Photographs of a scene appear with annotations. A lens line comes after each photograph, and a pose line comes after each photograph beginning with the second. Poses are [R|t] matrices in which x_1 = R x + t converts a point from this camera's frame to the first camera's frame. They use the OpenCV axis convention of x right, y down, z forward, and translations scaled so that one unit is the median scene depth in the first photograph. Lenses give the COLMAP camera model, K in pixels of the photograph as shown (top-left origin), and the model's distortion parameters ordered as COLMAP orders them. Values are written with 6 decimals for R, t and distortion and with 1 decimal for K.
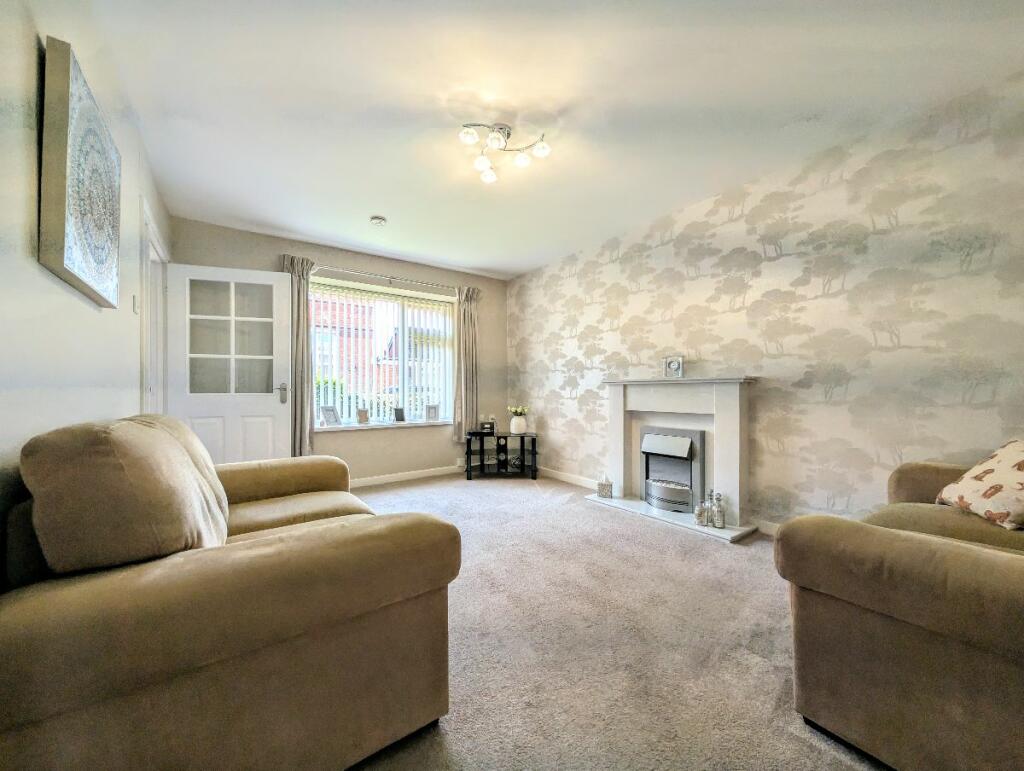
lens RADIAL K [[386.4, 0, 516.6], [0, 386.4, 389.6], [0, 0, 1]] dist [-0.011682, 0.004917]
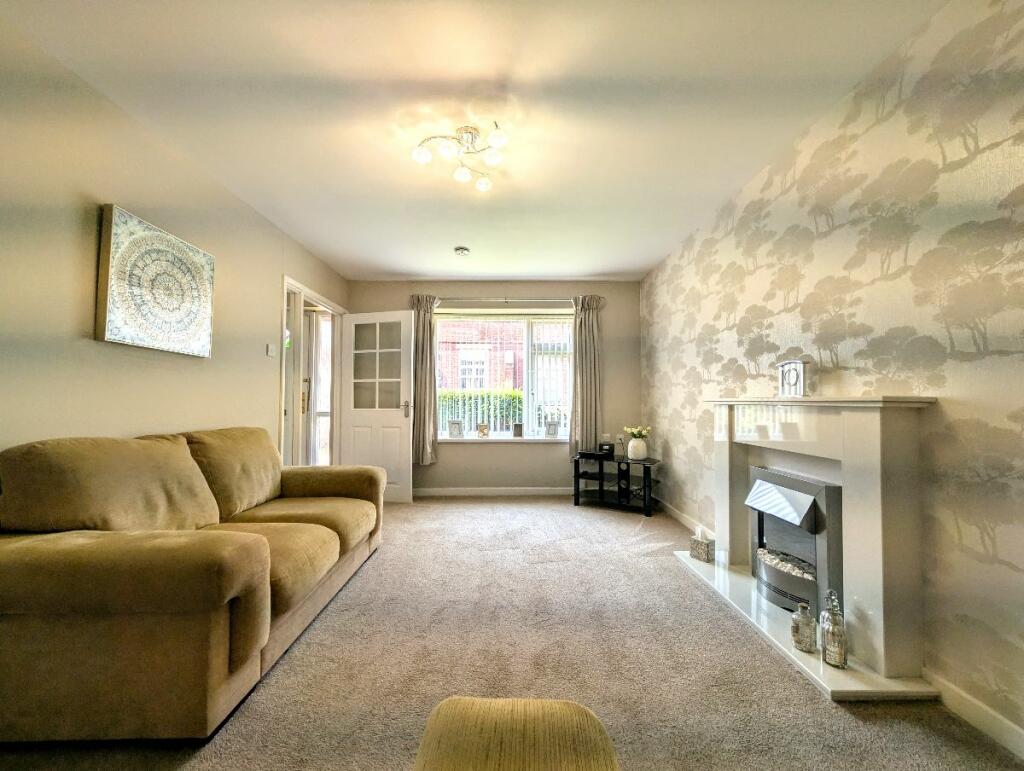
lens RADIAL K [[386.4, 0, 516.6], [0, 386.4, 389.6], [0, 0, 1]] dist [-0.011682, 0.004917]
pose [[0.818835, -0.012115, -0.573902, 0.315933], [-0.002201, 0.999704, -0.024244, -0.020081], [0.574025, 0.021115, 0.818565, 0.175121]]
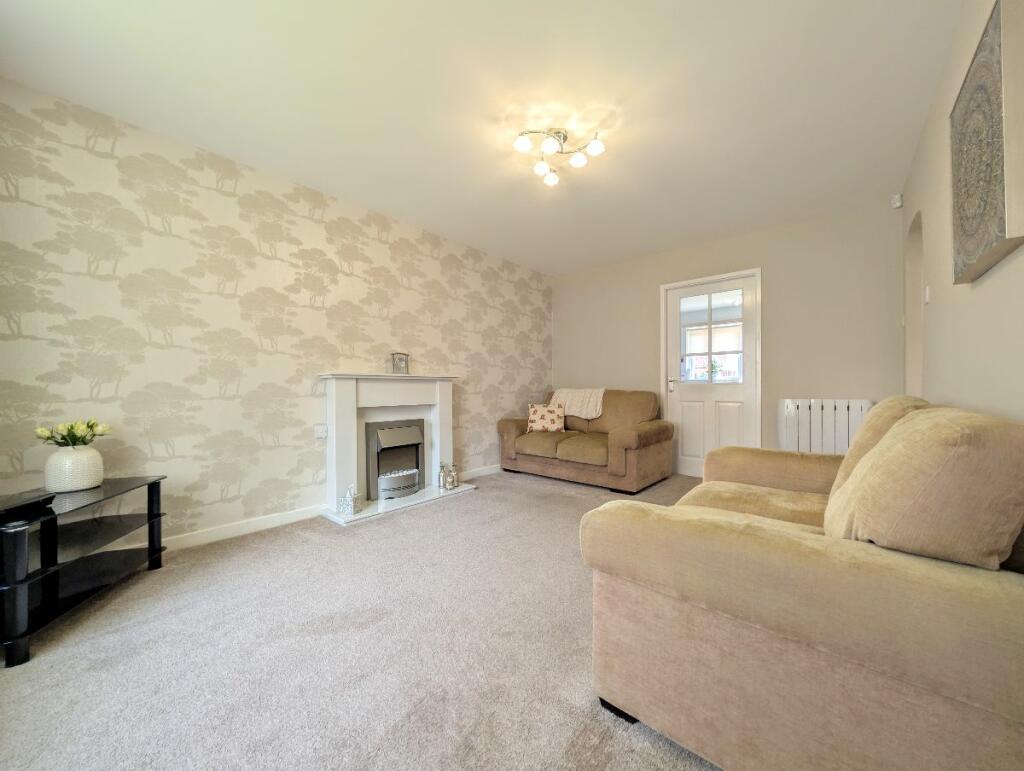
lens RADIAL K [[365.5, 0, 512.0], [0, 365.5, 385.5], [0, 0, 1]] dist [-0.011610, 0.003683]
pose [[-0.201337, 0.004735, 0.979511, -0.522772], [-0.004761, 0.999972, -0.005812, 0.005203], [-0.979511, -0.005833, -0.201308, 0.711281]]
